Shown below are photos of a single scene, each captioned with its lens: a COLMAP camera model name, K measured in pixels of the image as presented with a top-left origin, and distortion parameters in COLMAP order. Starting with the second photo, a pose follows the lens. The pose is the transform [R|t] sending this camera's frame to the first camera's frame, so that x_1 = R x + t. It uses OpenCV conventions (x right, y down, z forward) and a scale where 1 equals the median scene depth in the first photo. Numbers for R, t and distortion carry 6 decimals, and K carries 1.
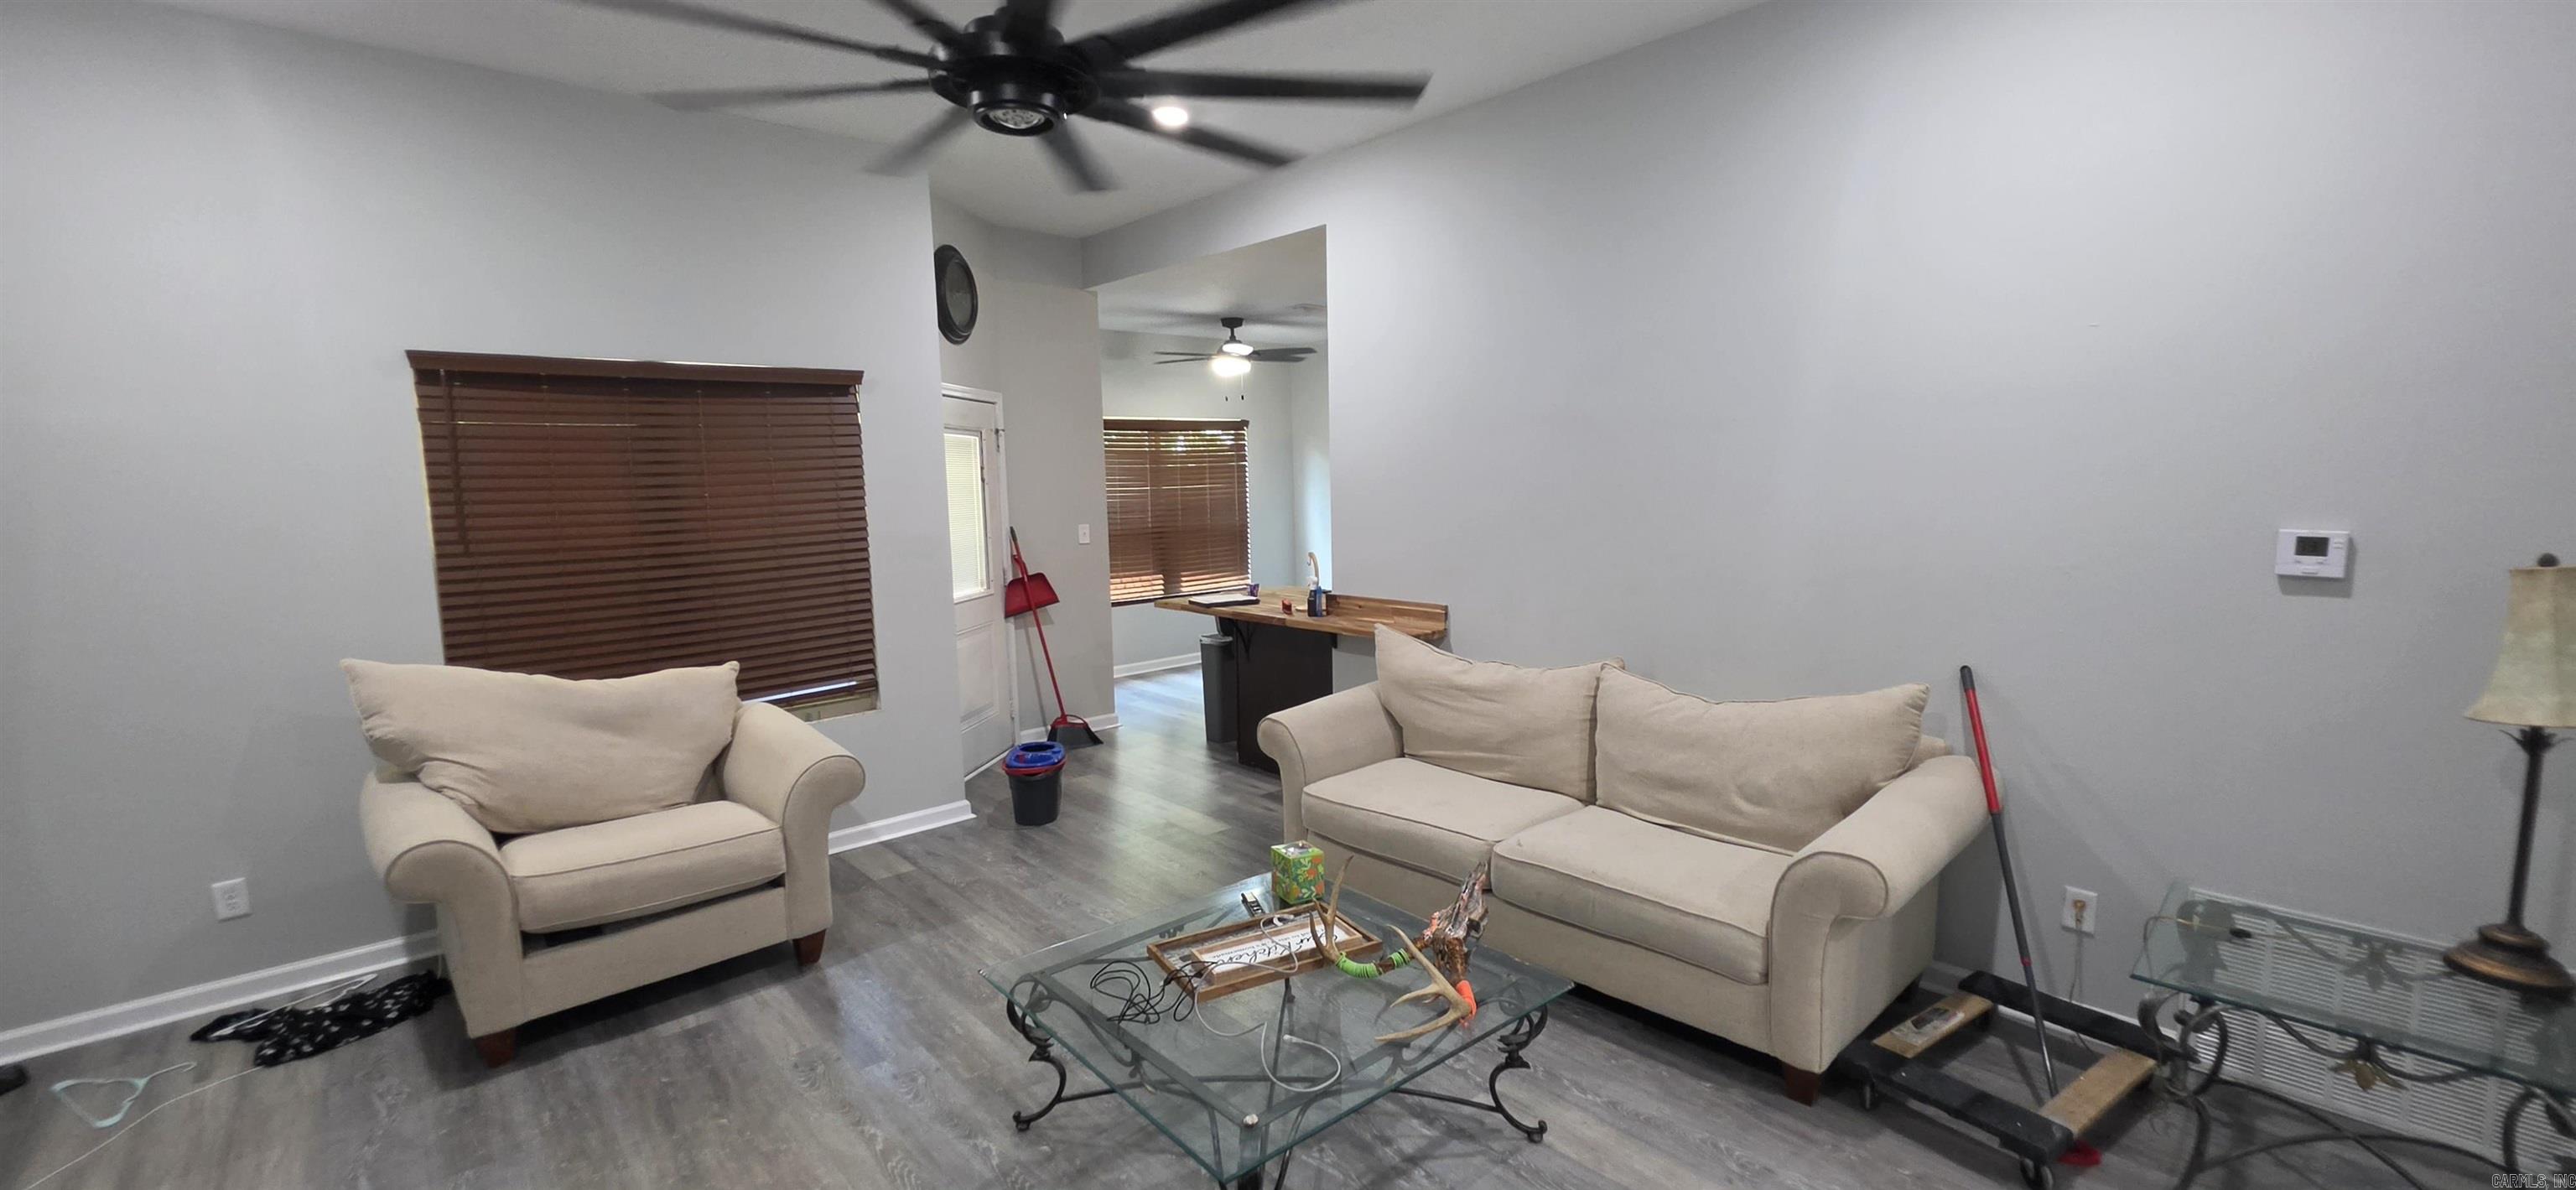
lens RADIAL K [[1047.4, 0, 1318.8], [0, 1047.4, 581.5], [0, 0, 1]] dist [0.001265, 0.000094]
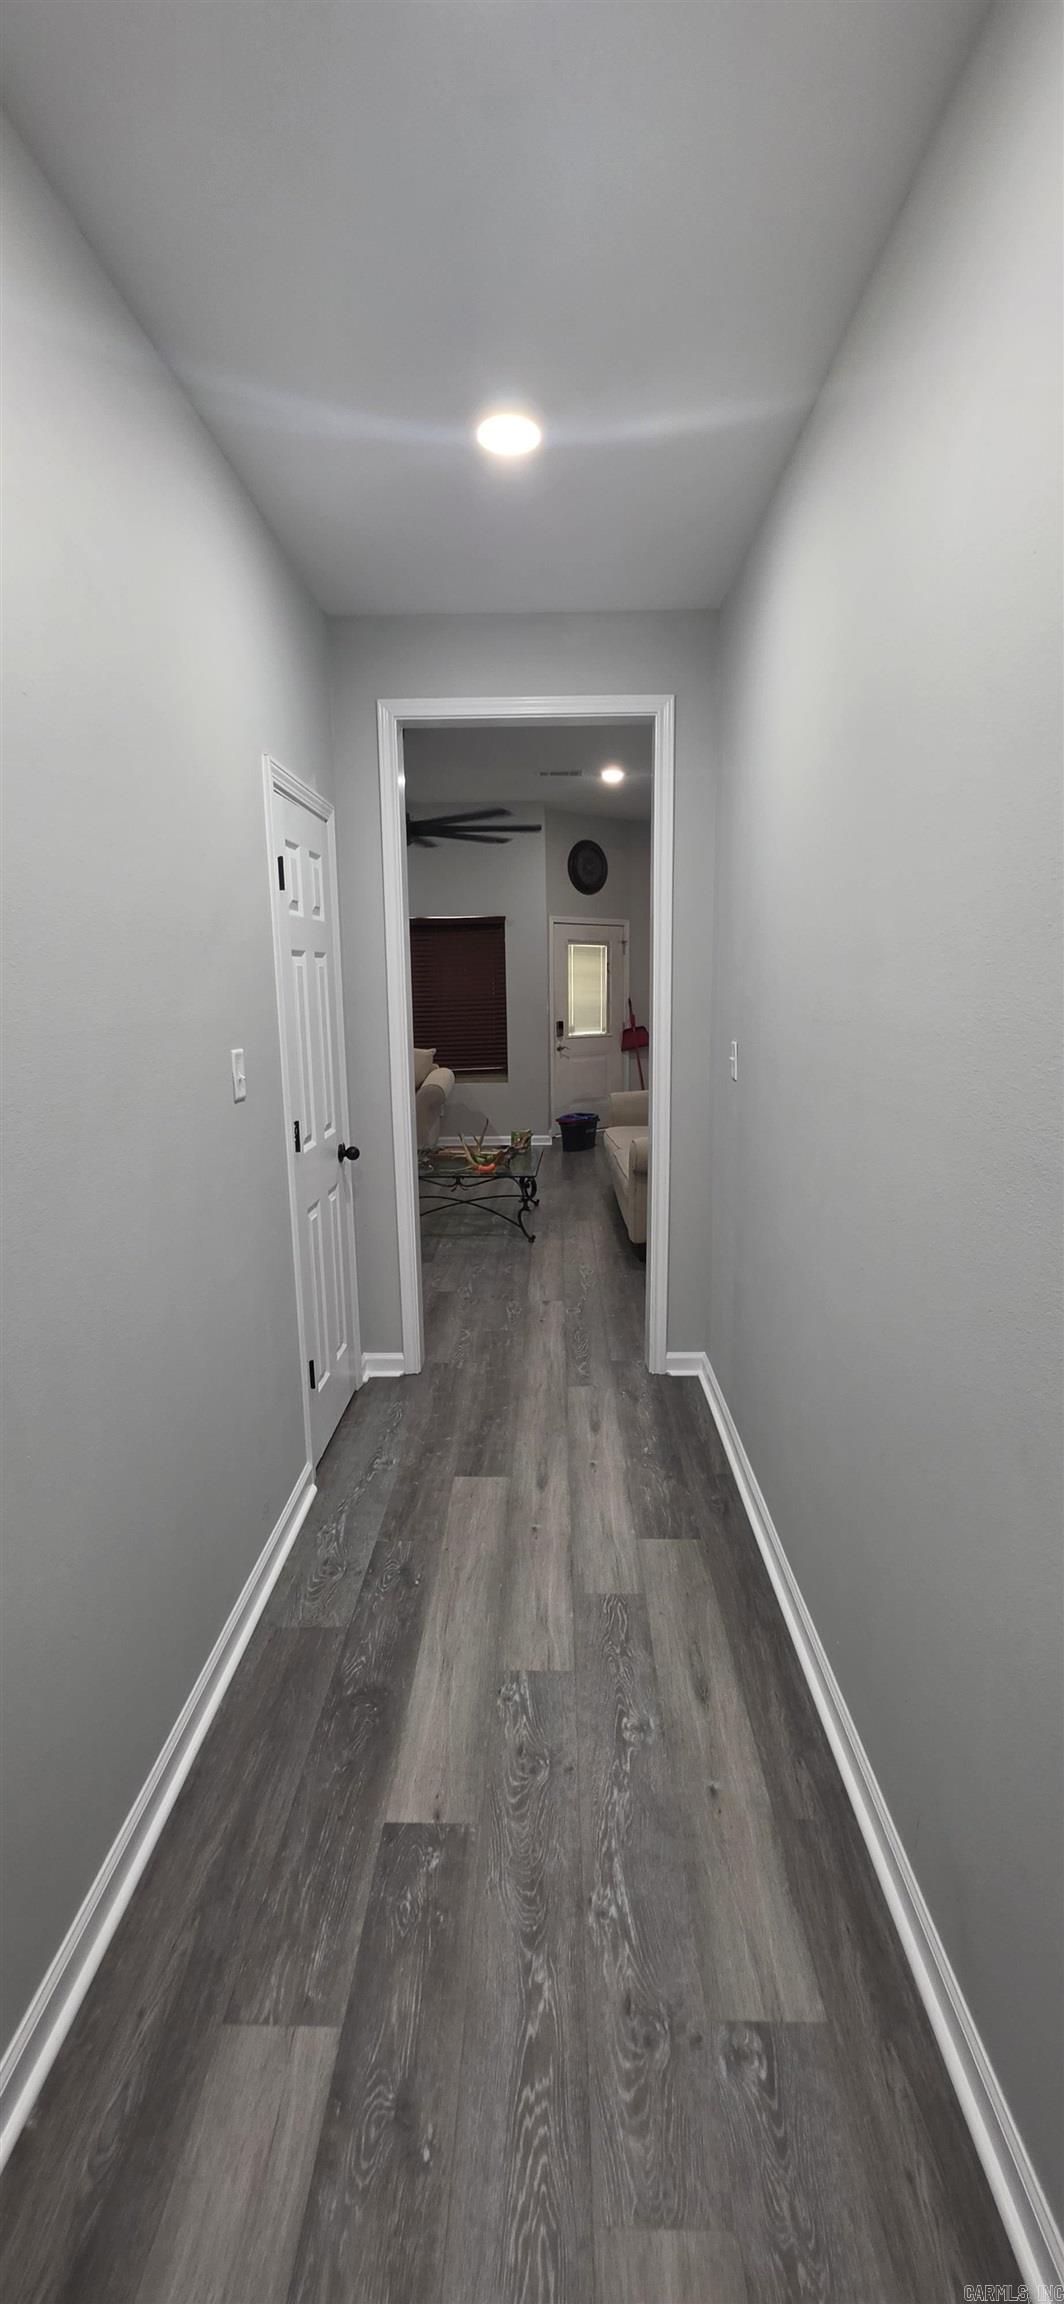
lens RADIAL K [[936.8, 0, 532.0], [0, 936.8, 1152.0], [0, 0, 1]] dist [0.001265, 0.000094]
pose [[0.718448, 0.136771, -0.682002, 0.714787], [-0.074350, 0.989961, 0.120208, 0.026106], [0.691596, -0.035656, 0.721404, -0.245034]]
